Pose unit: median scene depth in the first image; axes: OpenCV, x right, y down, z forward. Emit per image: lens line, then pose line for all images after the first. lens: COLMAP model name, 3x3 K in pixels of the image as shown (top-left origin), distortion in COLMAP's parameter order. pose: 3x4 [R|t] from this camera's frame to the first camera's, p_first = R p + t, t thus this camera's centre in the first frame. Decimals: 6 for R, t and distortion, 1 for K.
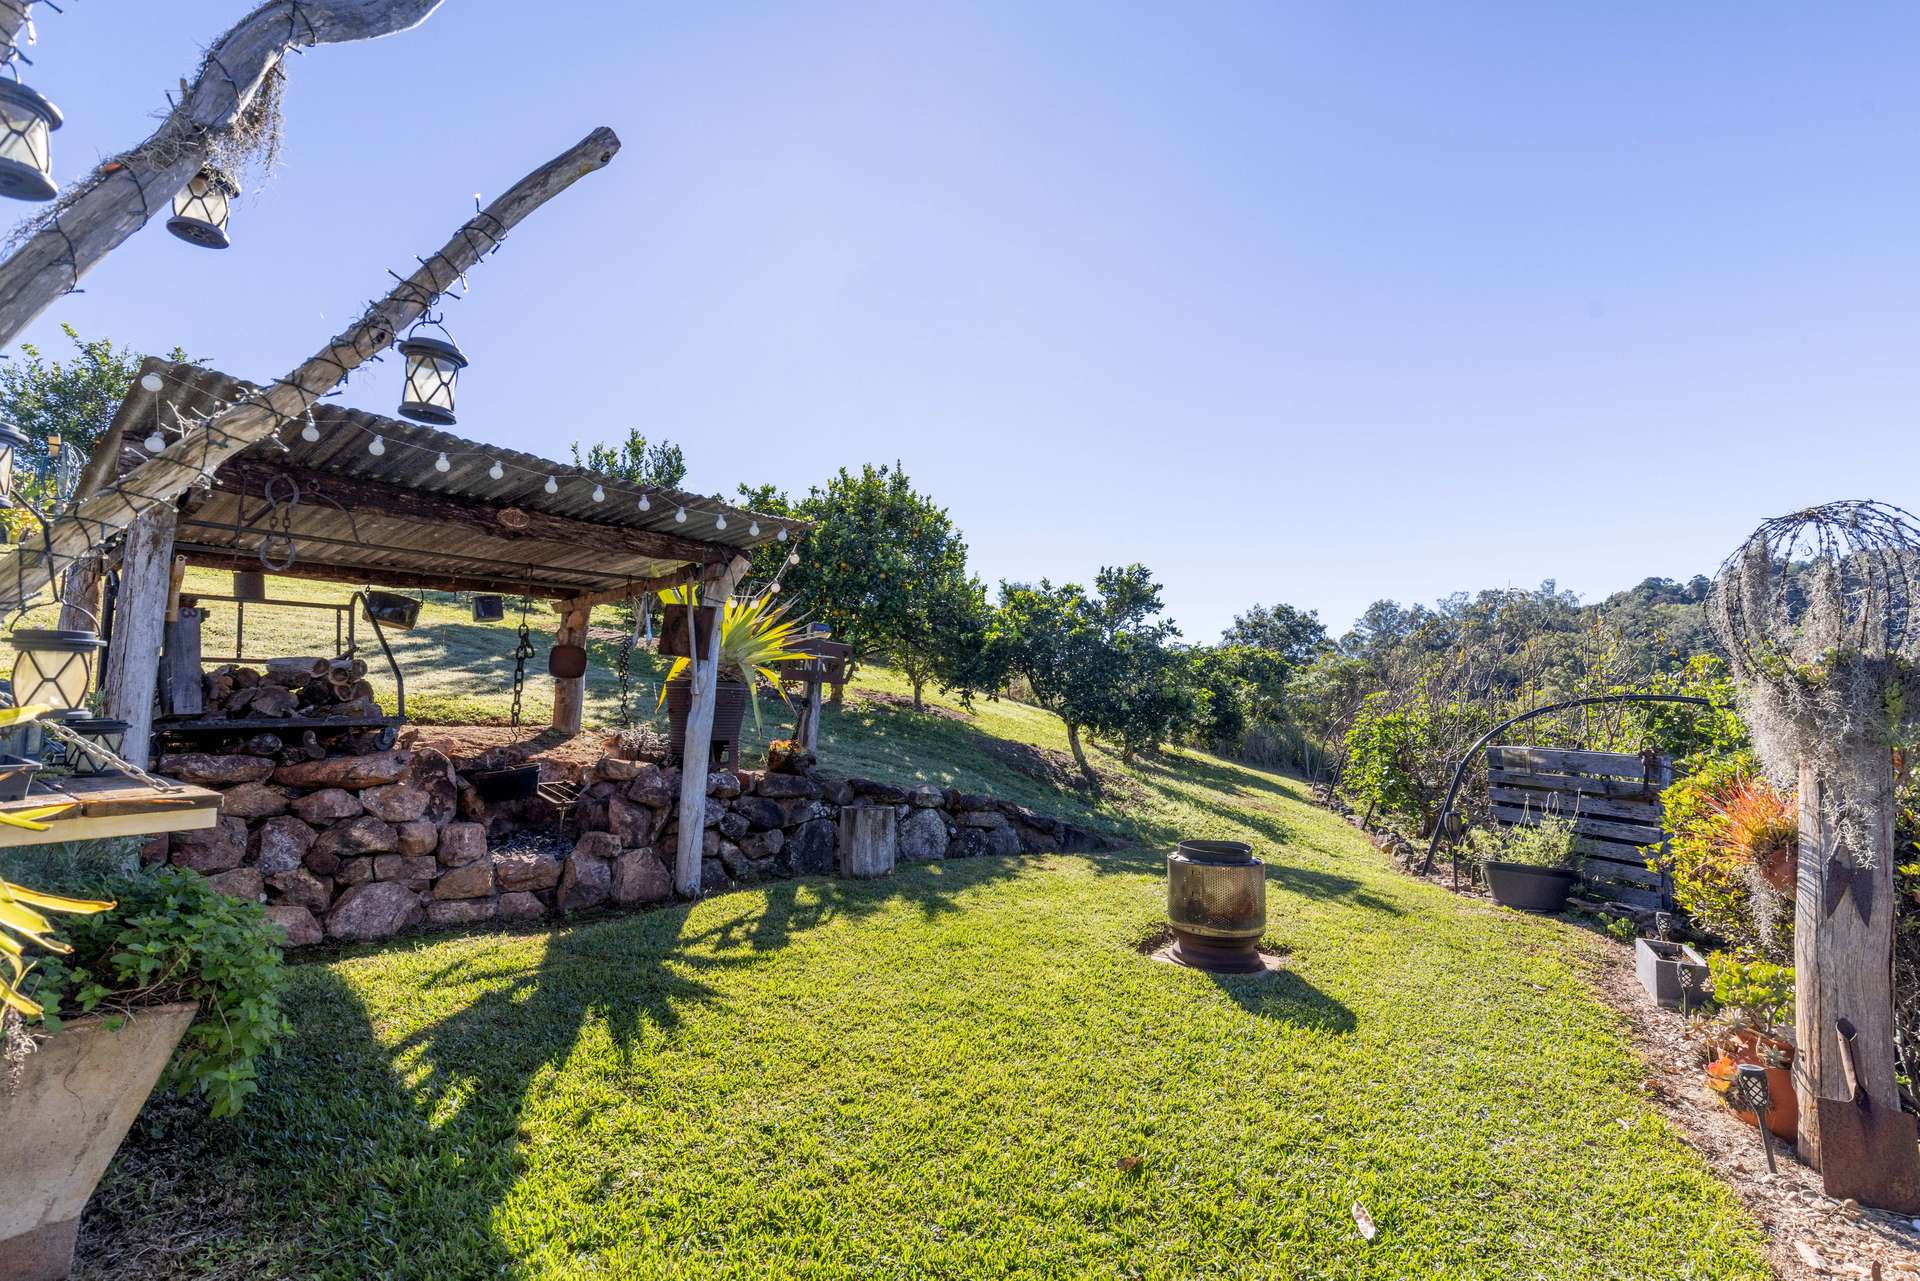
lens RADIAL K [[873.0, 0, 960.8], [0, 873.0, 641.3], [0, 0, 1]] dist [-0.003773, 0.004960]
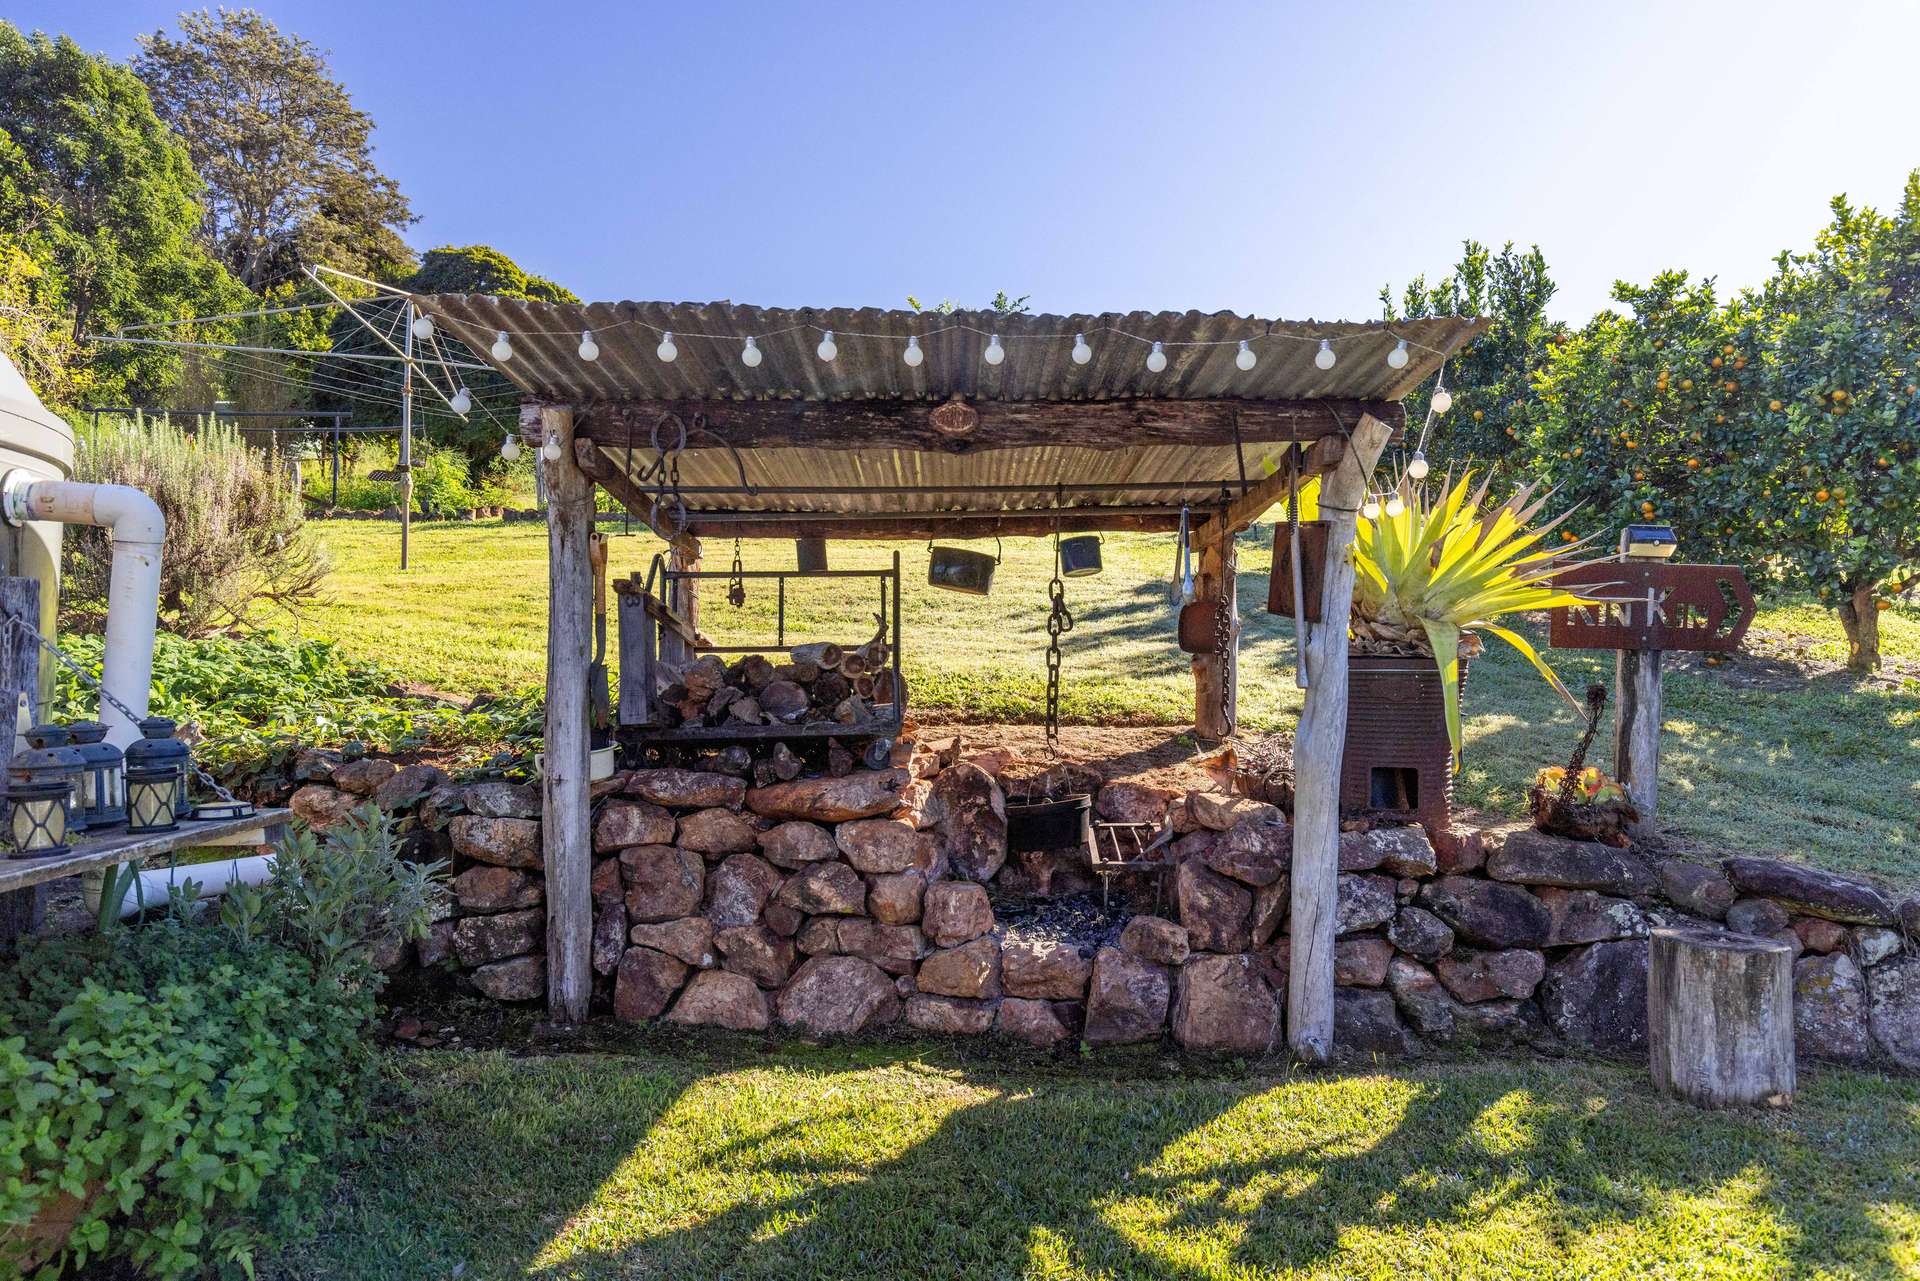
lens RADIAL K [[1199.1, 0, 958.6], [0, 1199.1, 639.4], [0, 0, 1]] dist [0.004660, 0.000607]
pose [[0.639669, -0.028822, -0.768110, 0.133817], [0.070436, 0.997290, 0.021237, 0.000780], [0.765417, -0.067687, 0.639966, 0.375837]]
